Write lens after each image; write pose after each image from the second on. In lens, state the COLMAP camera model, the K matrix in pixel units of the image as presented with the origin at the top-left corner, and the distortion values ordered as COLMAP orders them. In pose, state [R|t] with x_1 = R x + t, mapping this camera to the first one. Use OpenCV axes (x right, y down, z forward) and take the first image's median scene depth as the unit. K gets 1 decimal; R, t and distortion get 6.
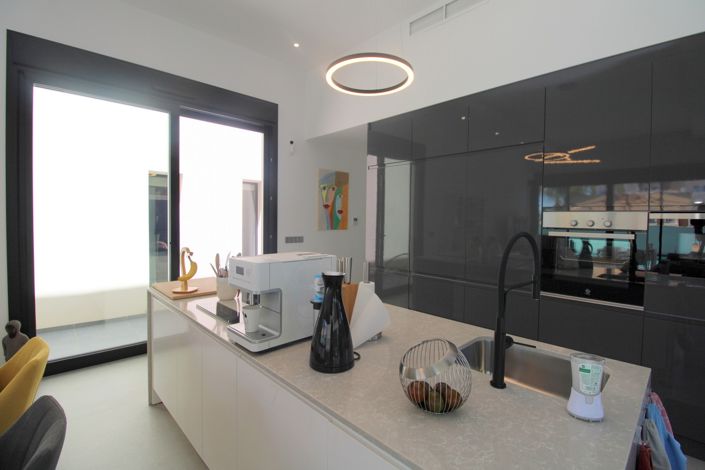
lens RADIAL K [[330.7, 0, 357.3], [0, 330.7, 235.3], [0, 0, 1]] dist [-0.013214, -0.001716]
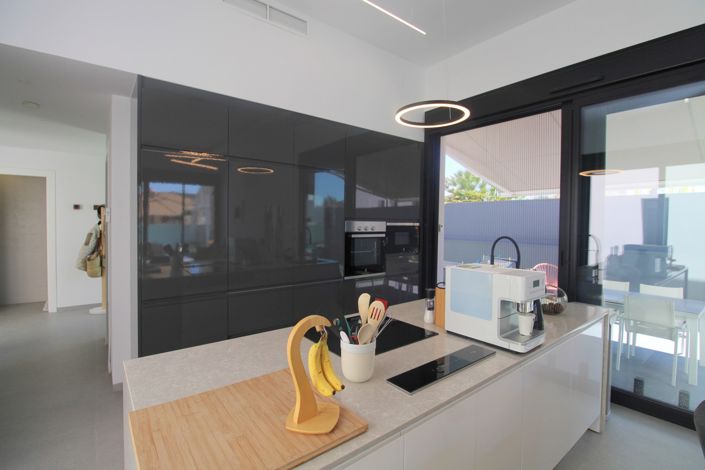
lens RADIAL K [[330.7, 0, 352.3], [0, 330.7, 233.5], [0, 0, 1]] dist [-0.013214, -0.001716]
pose [[0.094380, -0.044348, 0.994548, -0.839381], [0.038238, 0.998432, 0.040893, -0.073196], [-0.994802, 0.034171, 0.095928, 0.821758]]
